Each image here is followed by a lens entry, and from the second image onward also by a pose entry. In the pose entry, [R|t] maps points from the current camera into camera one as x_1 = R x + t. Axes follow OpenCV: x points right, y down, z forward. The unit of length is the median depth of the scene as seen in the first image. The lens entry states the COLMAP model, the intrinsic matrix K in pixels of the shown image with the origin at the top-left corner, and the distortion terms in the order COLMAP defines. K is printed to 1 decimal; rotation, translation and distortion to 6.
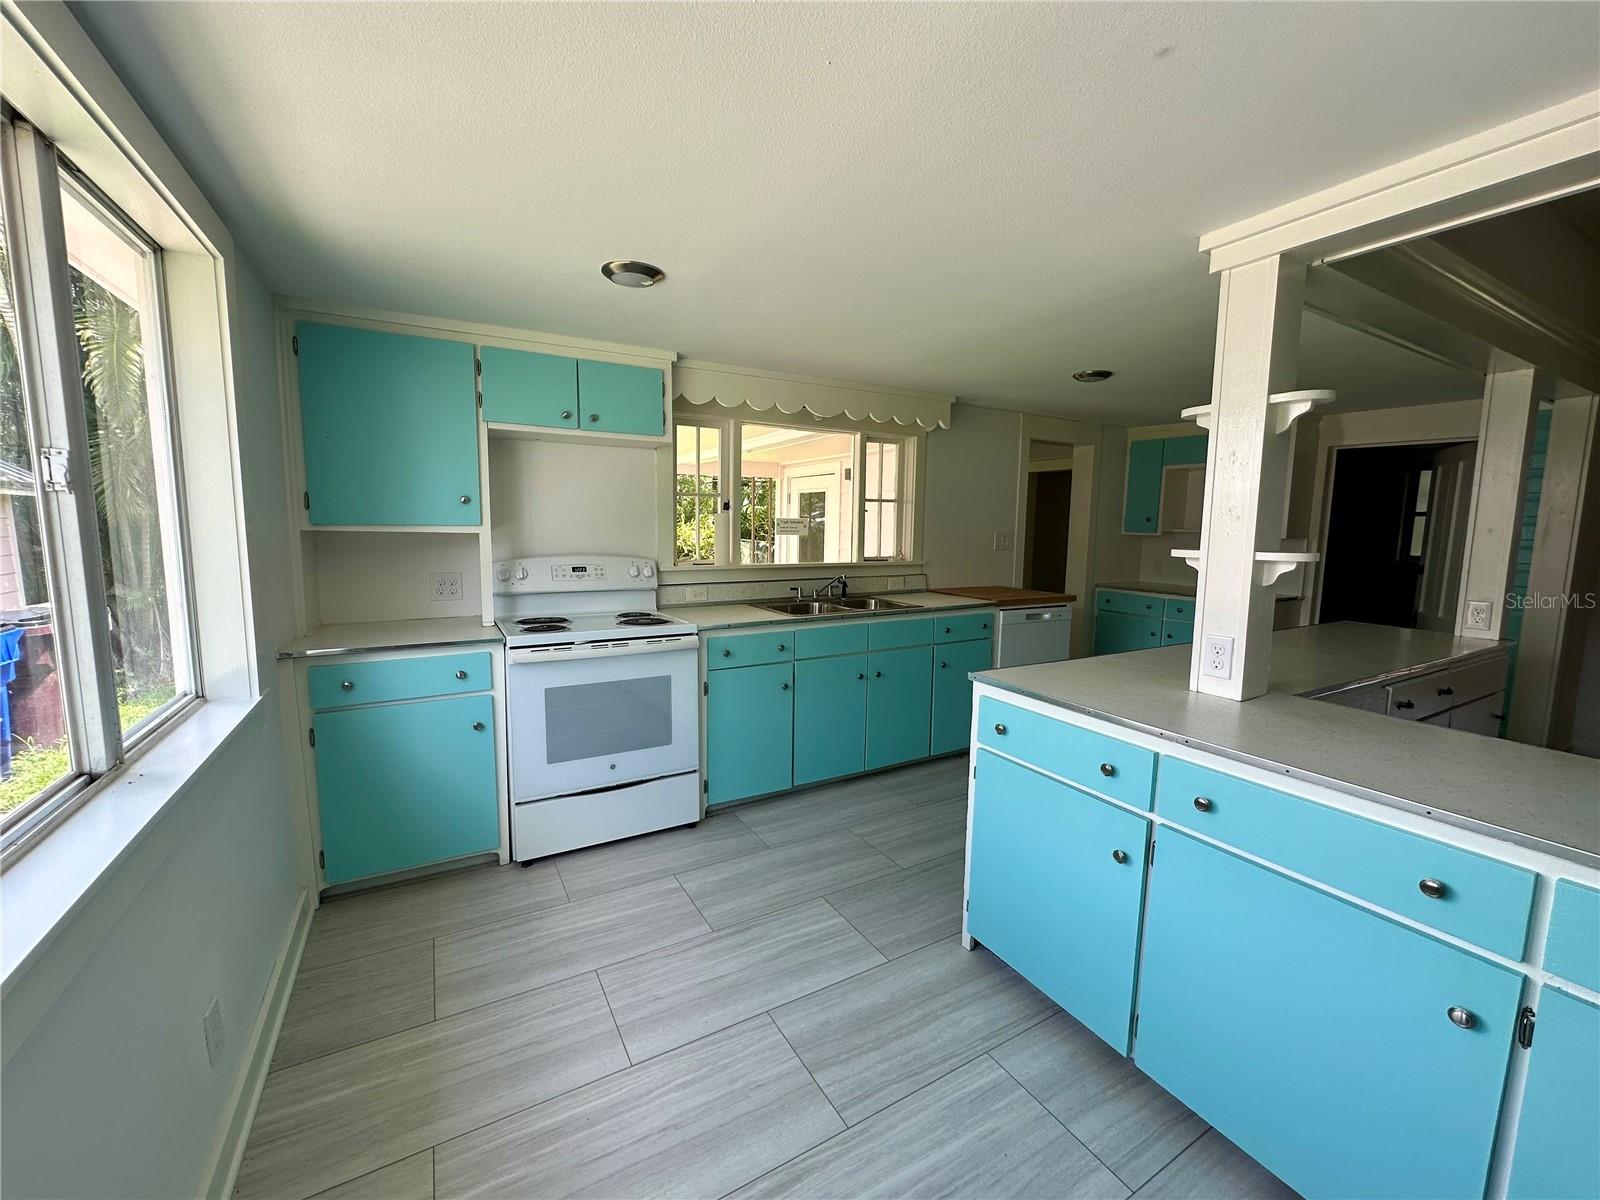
lens RADIAL K [[640.6, 0, 800.0], [0, 640.6, 600.0], [0, 0, 1]] dist [0.000461, -0.000109]
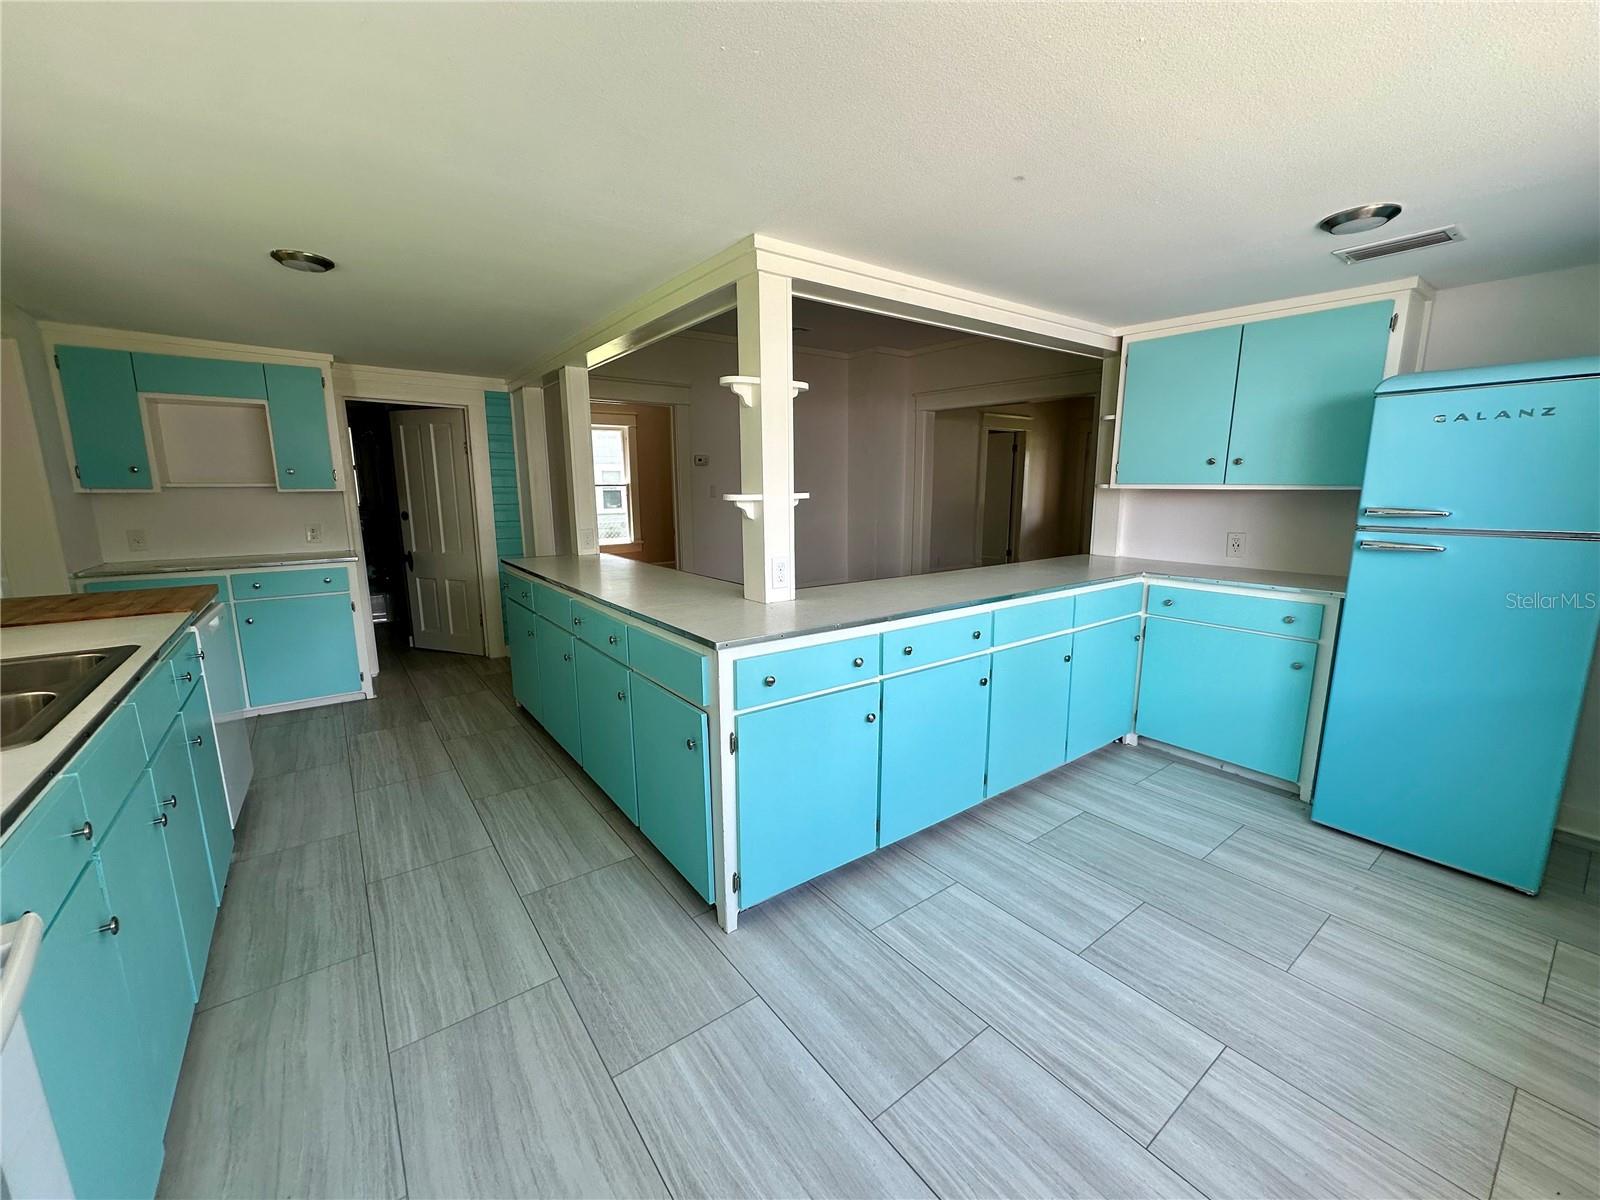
lens RADIAL K [[640.6, 0, 800.0], [0, 640.6, 600.0], [0, 0, 1]] dist [0.000461, -0.000109]
pose [[-0.117282, -0.194974, 0.973771, -0.756001], [0.118782, 0.970745, 0.208674, -0.147336], [-0.985969, 0.140140, -0.090692, 1.214807]]
